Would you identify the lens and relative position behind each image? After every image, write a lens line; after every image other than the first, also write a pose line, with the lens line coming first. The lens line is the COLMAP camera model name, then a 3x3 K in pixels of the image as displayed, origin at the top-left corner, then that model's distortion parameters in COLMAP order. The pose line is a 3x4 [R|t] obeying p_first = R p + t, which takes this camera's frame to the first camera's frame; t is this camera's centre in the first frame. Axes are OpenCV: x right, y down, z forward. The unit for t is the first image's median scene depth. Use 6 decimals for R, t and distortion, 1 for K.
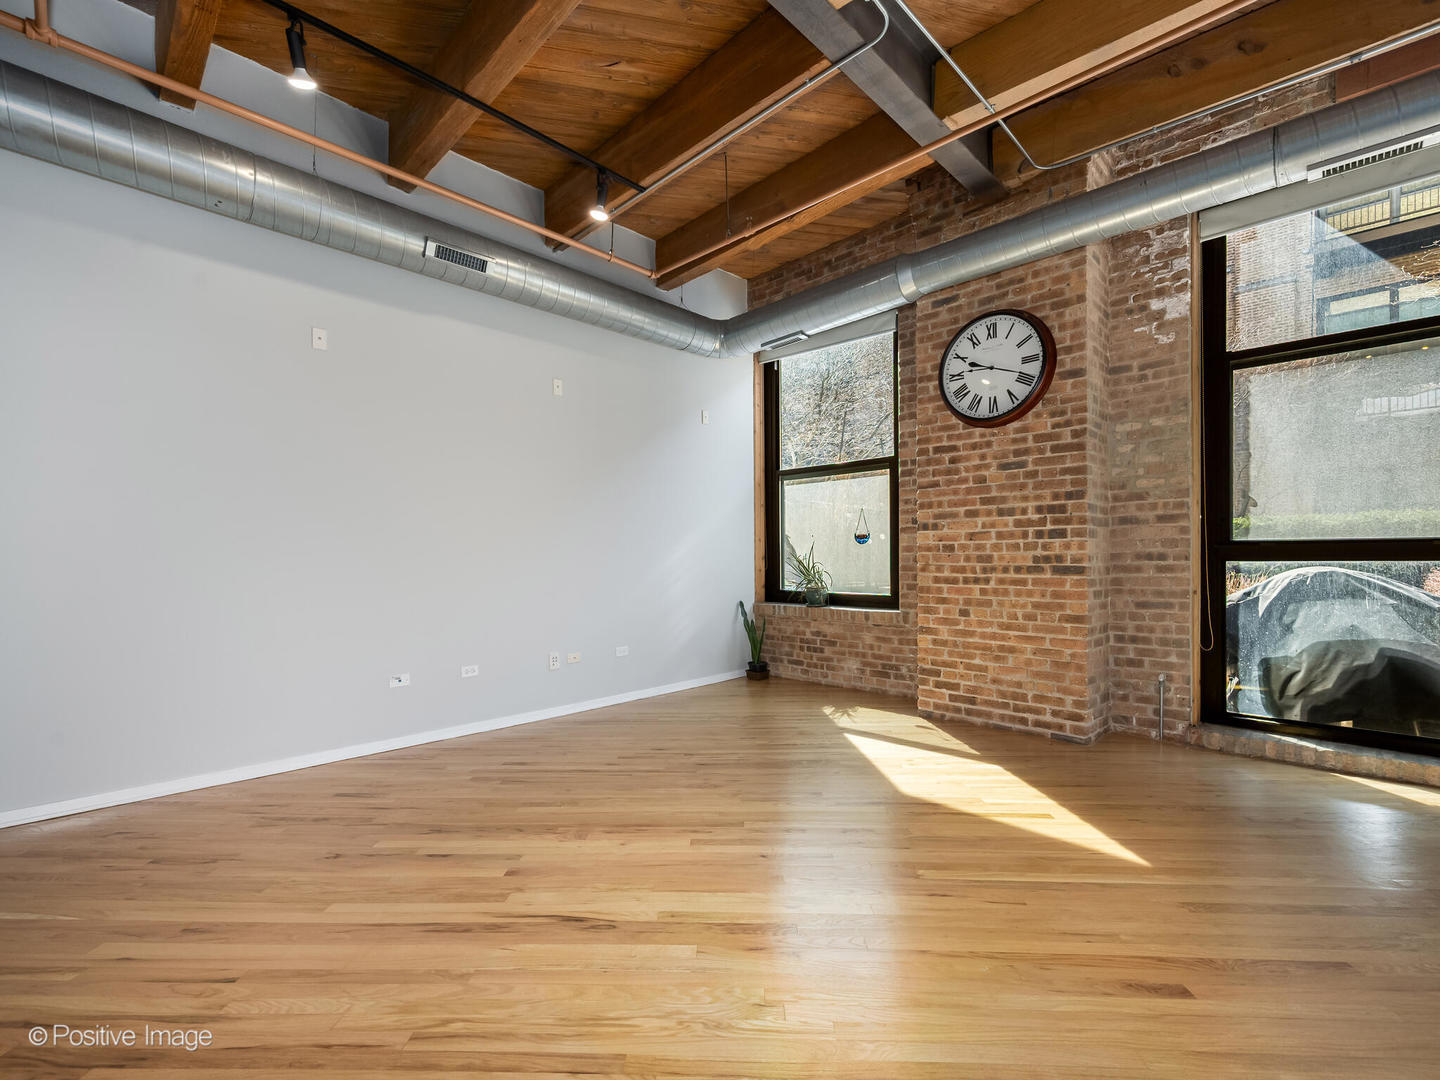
lens RADIAL K [[650.3, 0, 706.6], [0, 650.3, 563.1], [0, 0, 1]] dist [0.005044, 0.000542]
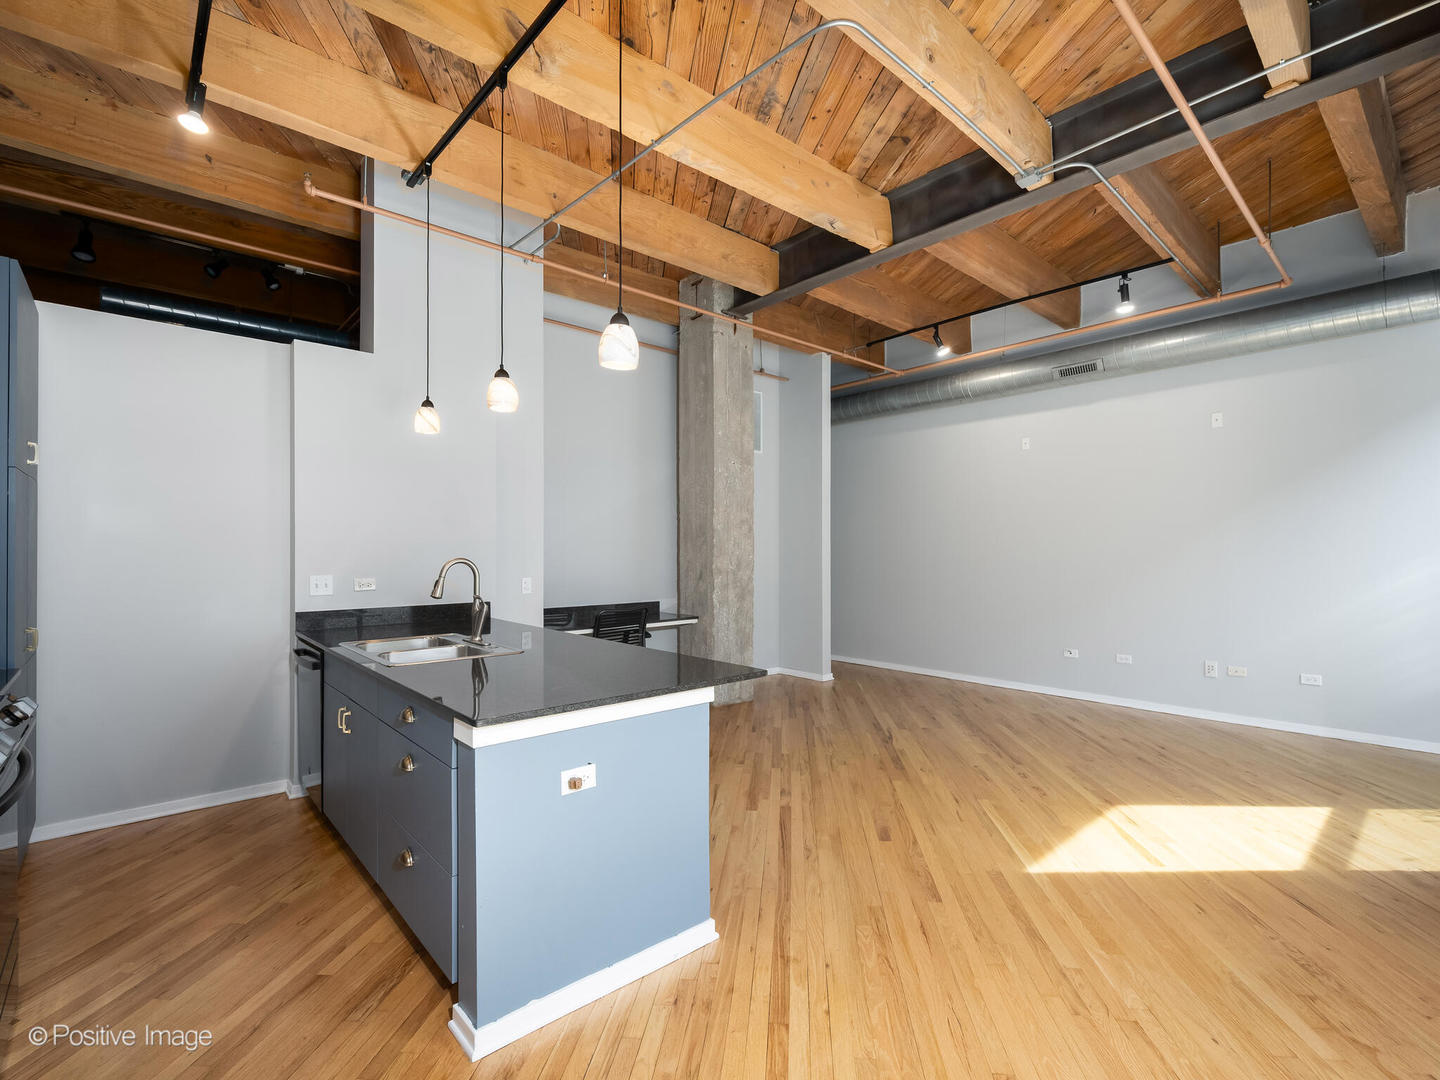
lens RADIAL K [[659.9, 0, 727.4], [0, 659.9, 542.9], [0, 0, 1]] dist [-0.004779, 0.000044]
pose [[-0.052300, -0.005059, -0.998619, 1.133777], [-0.005918, 0.999971, -0.004756, -0.065595], [0.998614, 0.005661, -0.052328, 0.290023]]
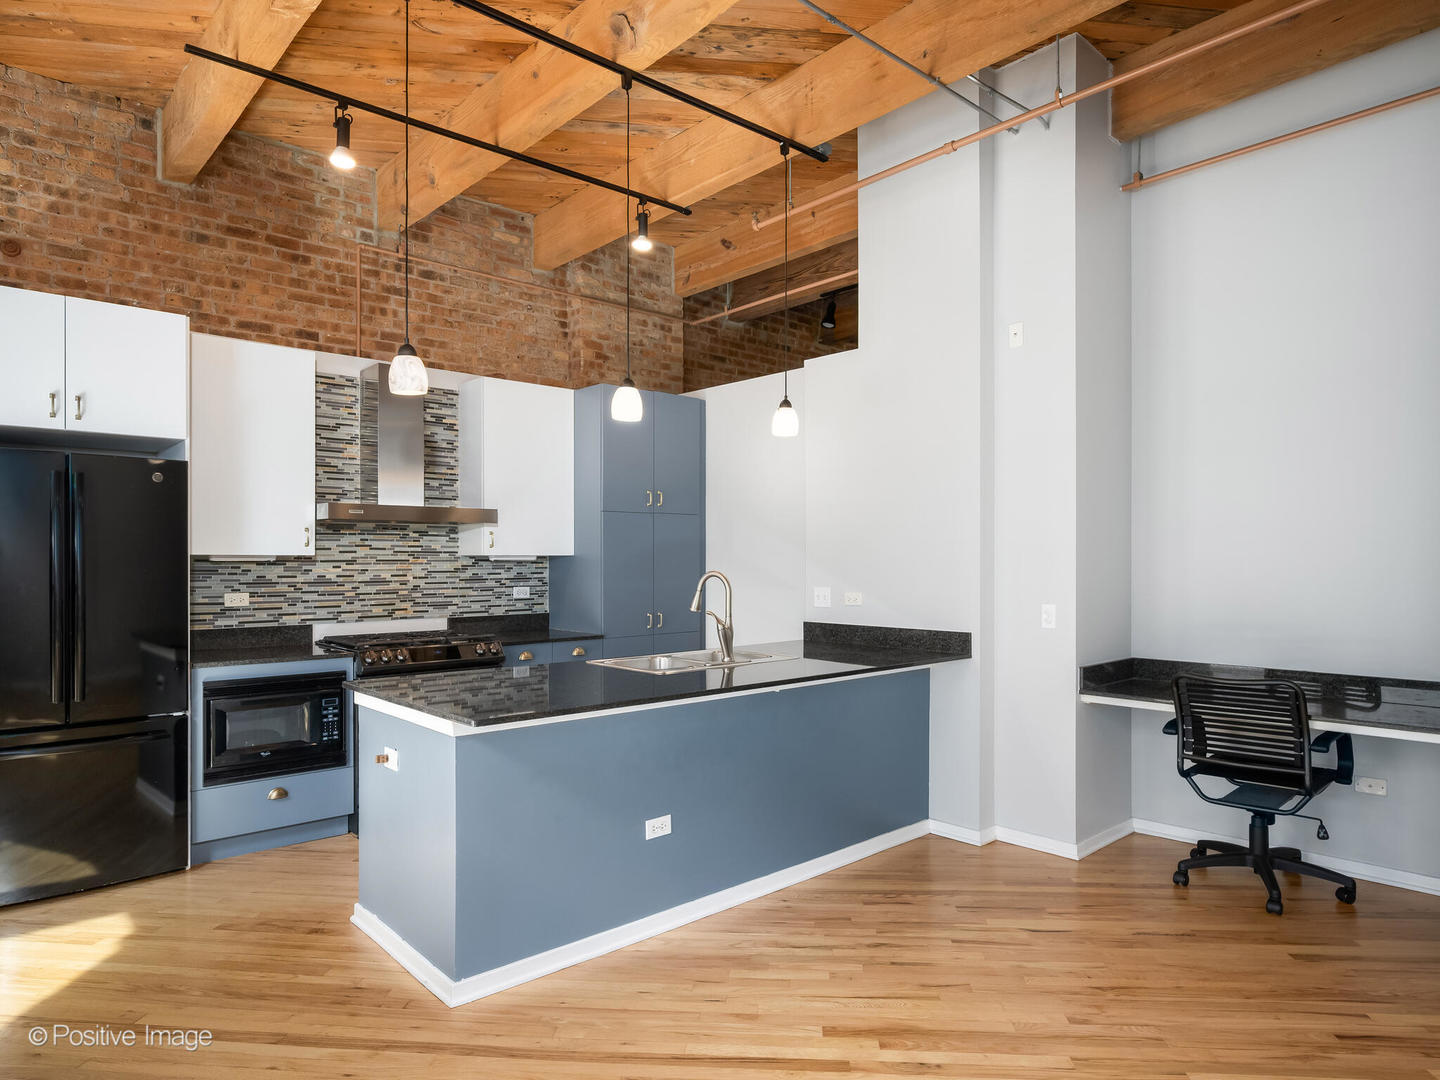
lens RADIAL K [[881.7, 0, 724.5], [0, 881.7, 549.5], [0, 0, 1]] dist [-0.002850, 0.000825]
pose [[-0.999179, 0.007226, 0.039858, 0.281008], [0.007120, 0.999971, -0.002789, -0.072160], [-0.039877, -0.002503, -0.999201, 0.951755]]
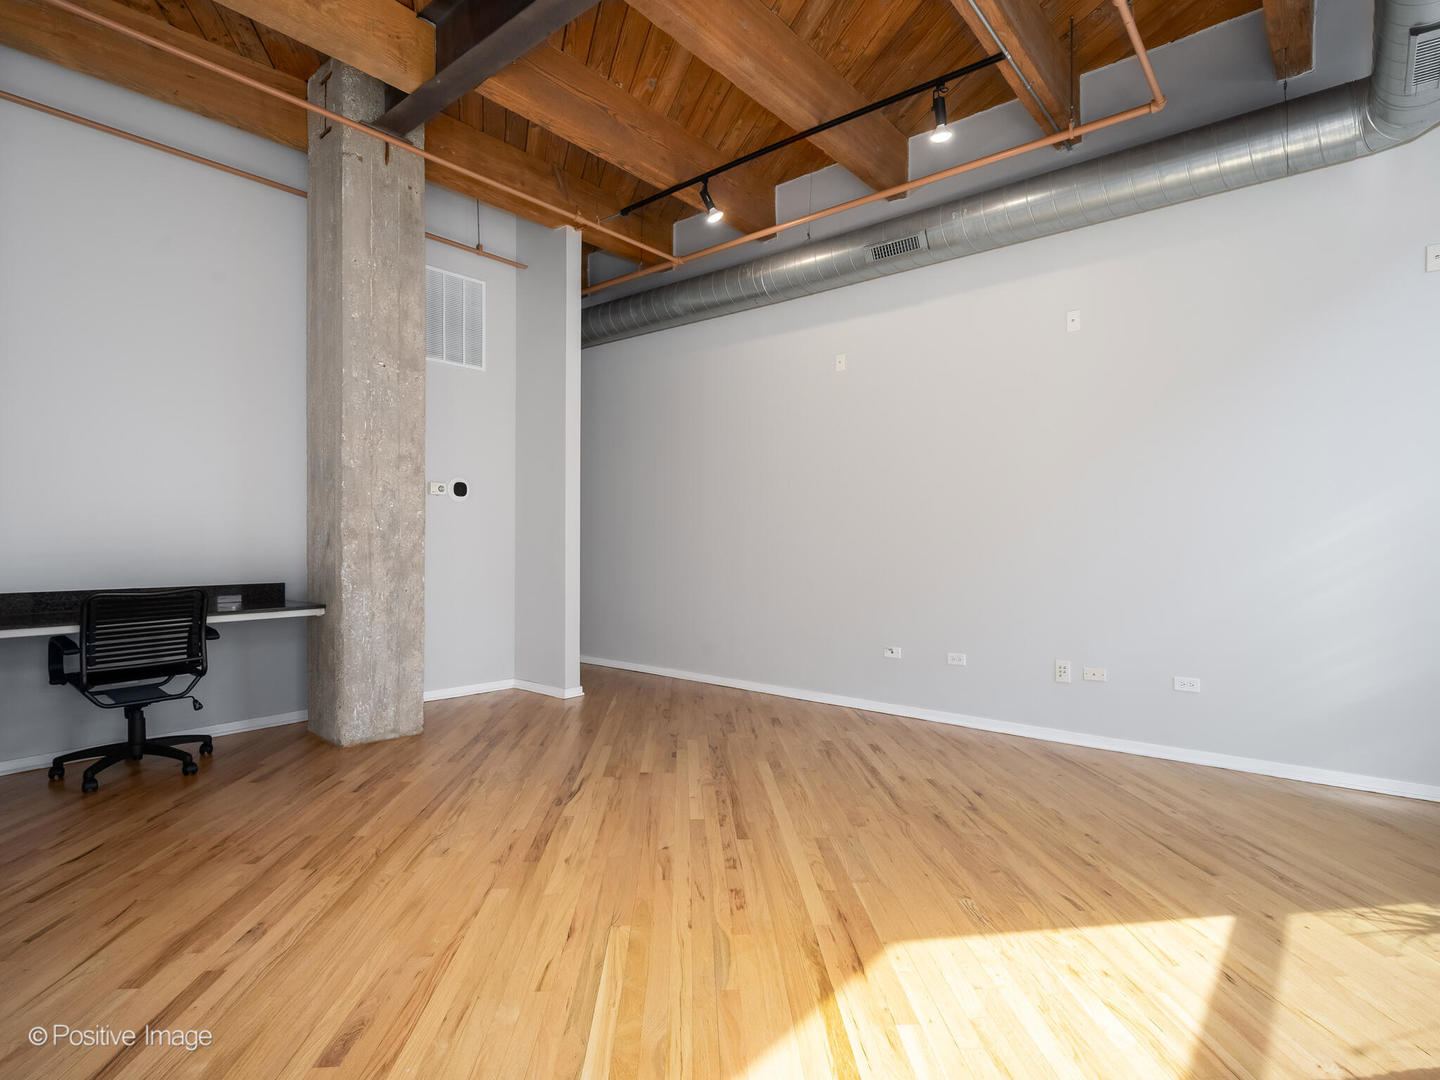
lens RADIAL K [[742.7, 0, 725.8], [0, 742.7, 538.2], [0, 0, 1]] dist [-0.002057, -0.001118]
pose [[0.093604, 0.004243, -0.995600, 0.759977], [-0.010942, 0.999935, 0.003232, -0.011079], [0.995549, 0.010592, 0.093645, 0.622741]]
